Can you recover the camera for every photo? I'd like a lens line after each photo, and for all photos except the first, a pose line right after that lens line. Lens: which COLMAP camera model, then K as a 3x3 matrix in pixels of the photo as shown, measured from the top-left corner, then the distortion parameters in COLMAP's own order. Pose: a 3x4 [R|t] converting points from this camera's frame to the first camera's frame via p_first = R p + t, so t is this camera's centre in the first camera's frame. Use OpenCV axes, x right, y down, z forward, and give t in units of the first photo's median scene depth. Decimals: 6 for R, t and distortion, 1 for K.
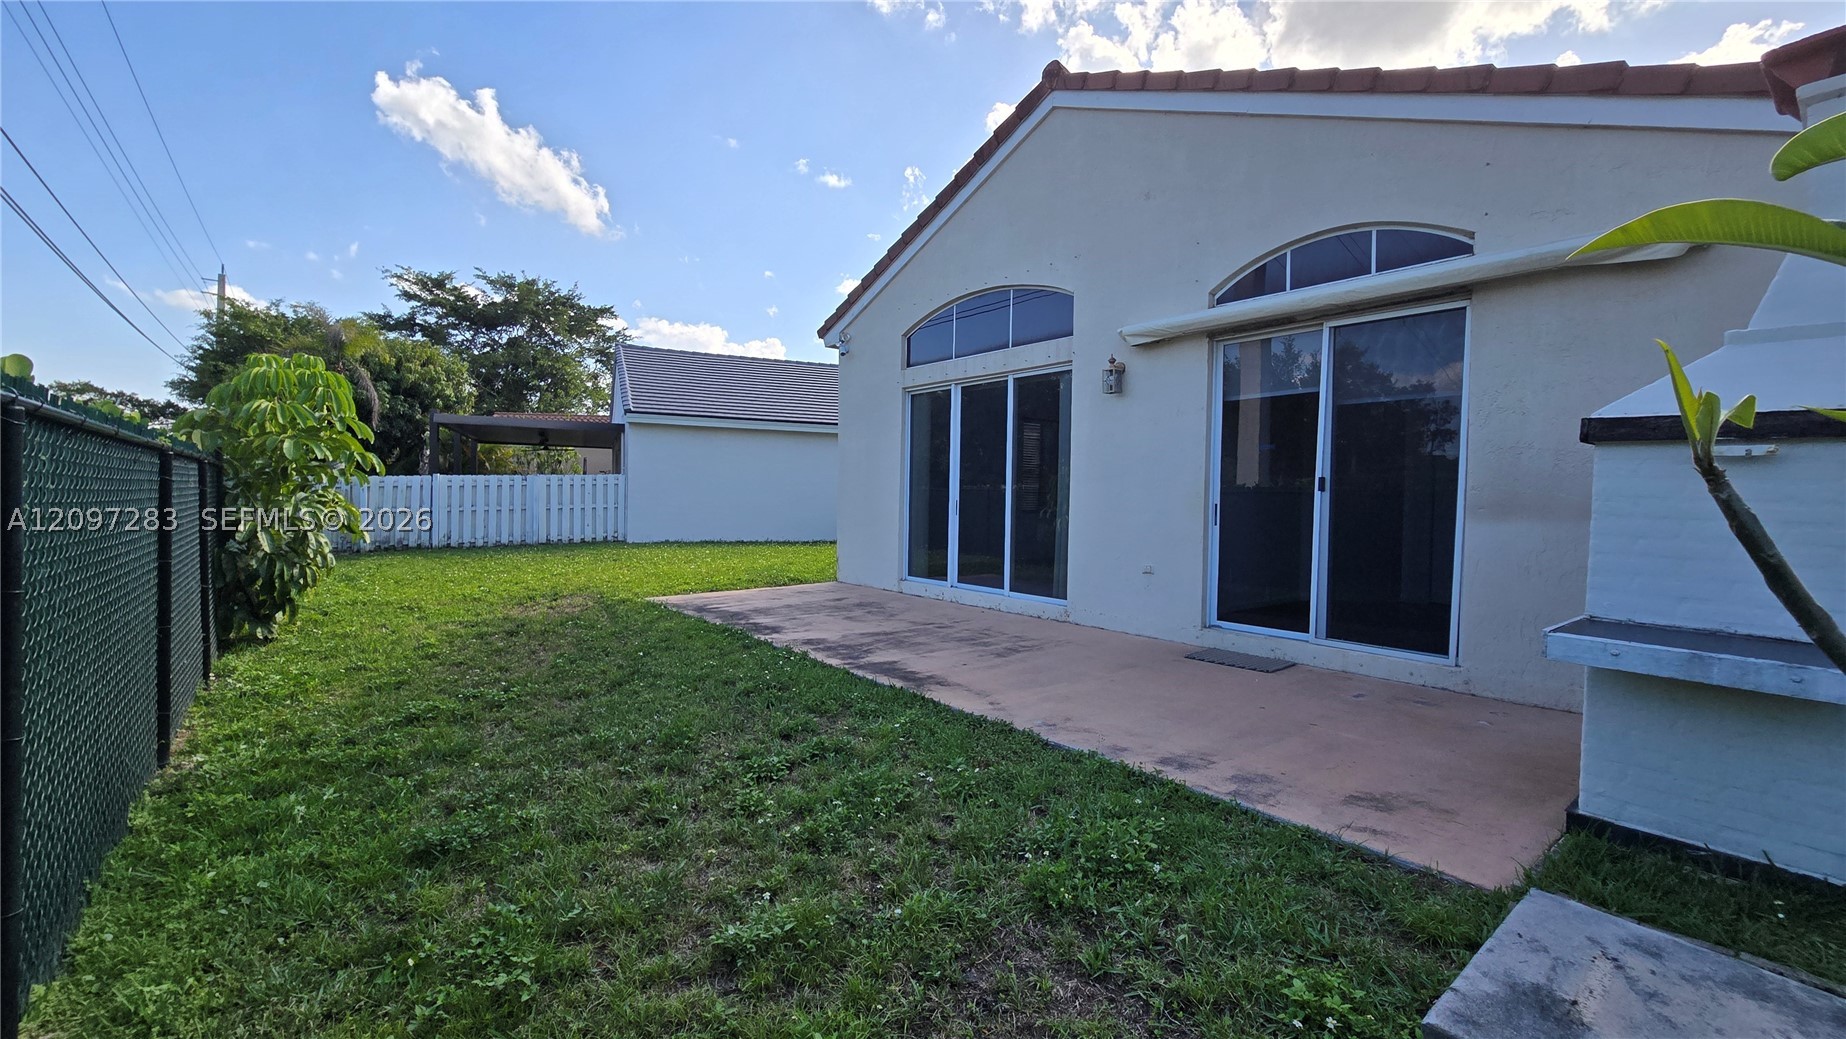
lens RADIAL K [[758.0, 0, 921.8], [0, 758.0, 510.5], [0, 0, 1]] dist [0.001217, 0.000540]
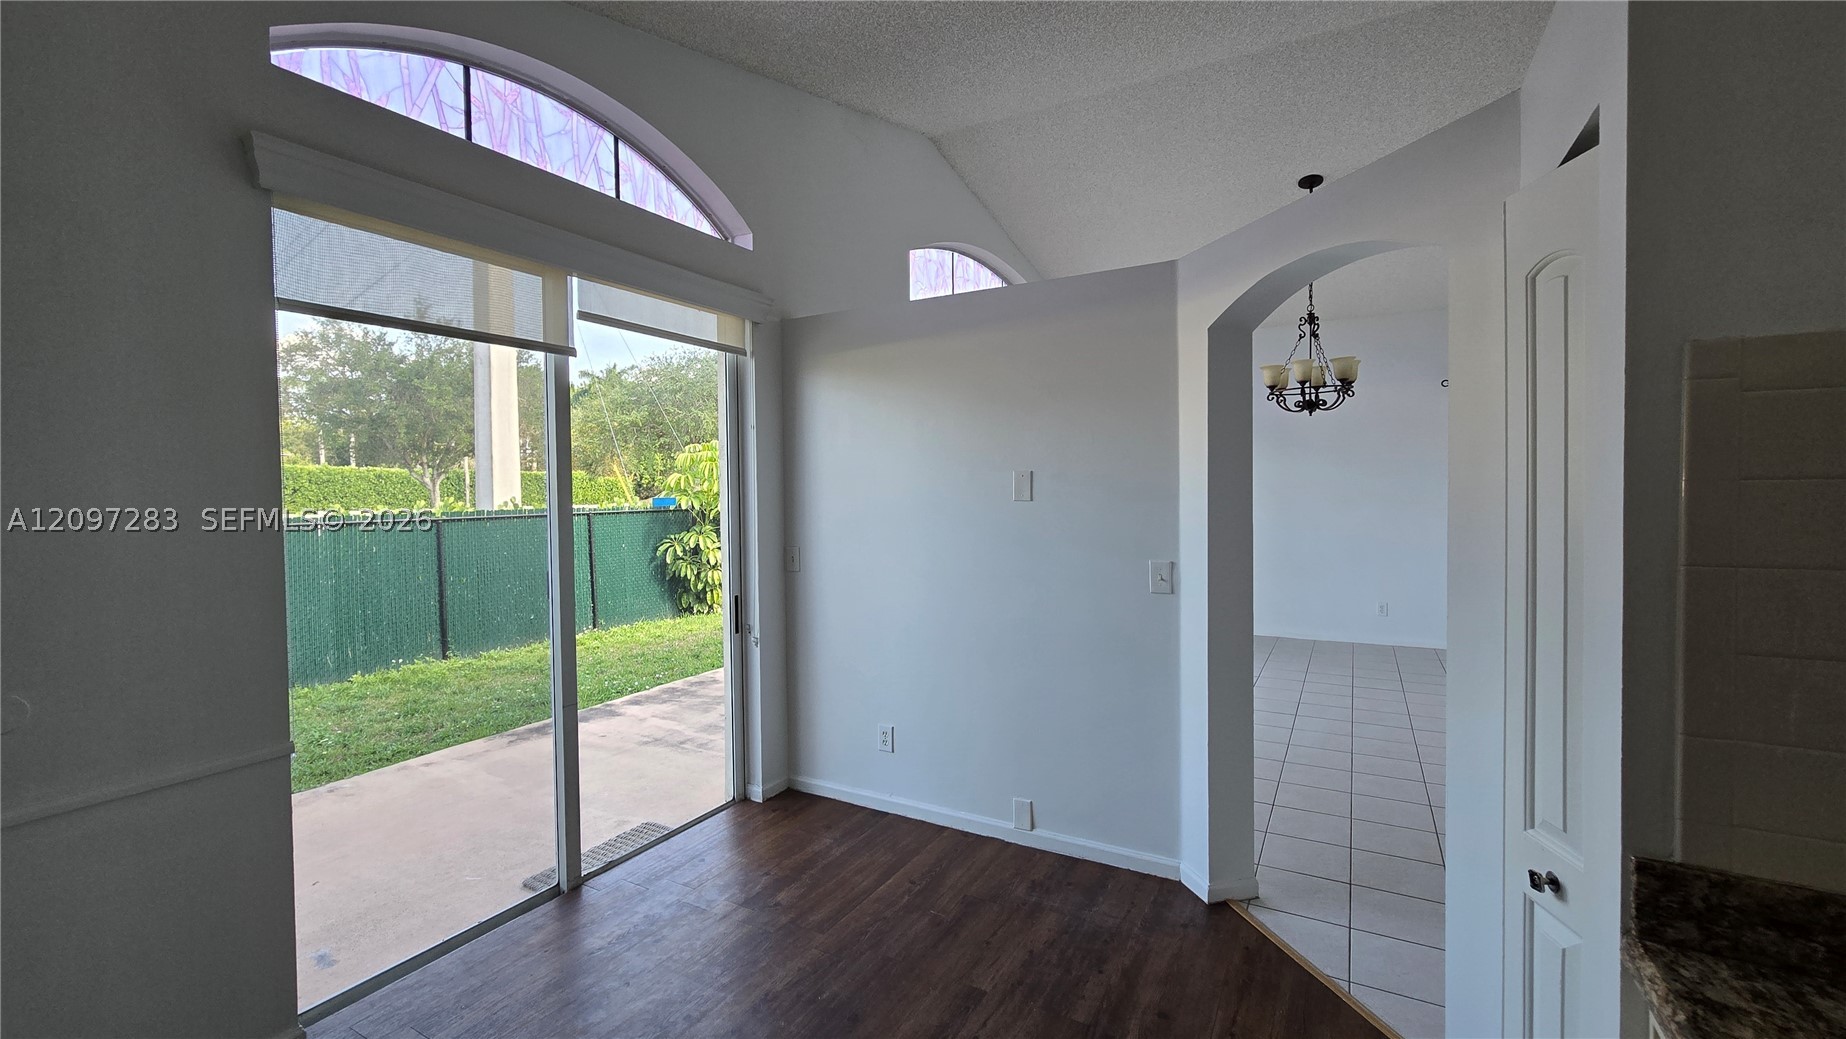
lens RADIAL K [[758.0, 0, 921.8], [0, 758.0, 510.5], [0, 0, 1]] dist [0.001217, 0.000540]
pose [[0.366390, 0.011463, -0.930391, 1.108262], [-0.002655, 0.999933, 0.011274, -0.092362], [0.930457, -0.001660, 0.366396, 1.053872]]
